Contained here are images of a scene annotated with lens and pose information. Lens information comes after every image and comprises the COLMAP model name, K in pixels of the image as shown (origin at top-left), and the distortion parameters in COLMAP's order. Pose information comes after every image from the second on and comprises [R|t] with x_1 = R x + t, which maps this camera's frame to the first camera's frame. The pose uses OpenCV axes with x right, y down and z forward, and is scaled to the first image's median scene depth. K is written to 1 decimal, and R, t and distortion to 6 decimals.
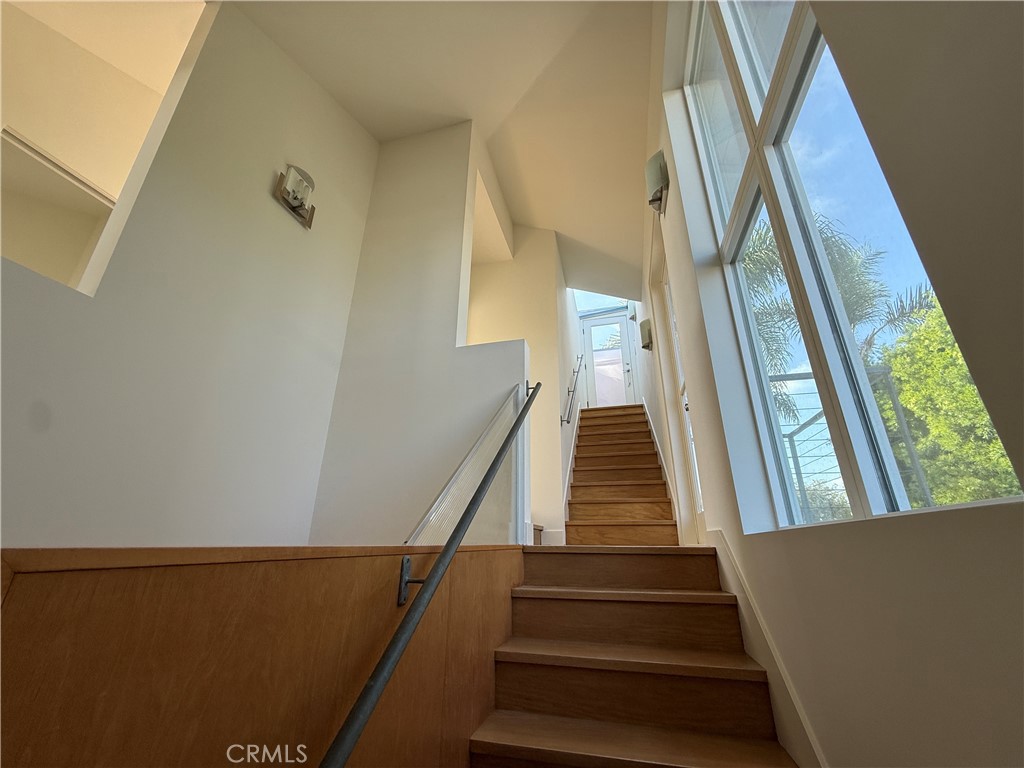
lens RADIAL K [[408.1, 0, 511.6], [0, 408.1, 382.9], [0, 0, 1]] dist [-0.003931, 0.001058]
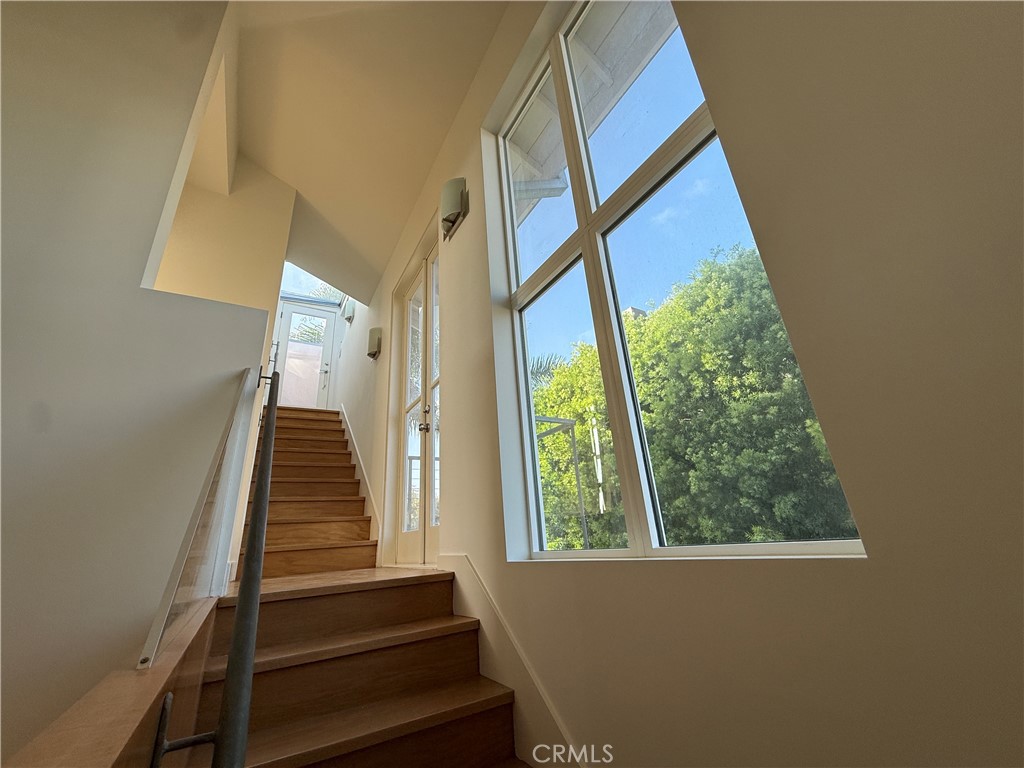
lens RADIAL K [[408.1, 0, 512.0], [0, 408.1, 386.1], [0, 0, 1]] dist [-0.003931, 0.001058]
pose [[0.691992, 0.199392, 0.693822, -0.090203], [-0.192952, 0.977219, -0.088392, 0.003364], [-0.695641, -0.072708, 0.714701, 0.086867]]
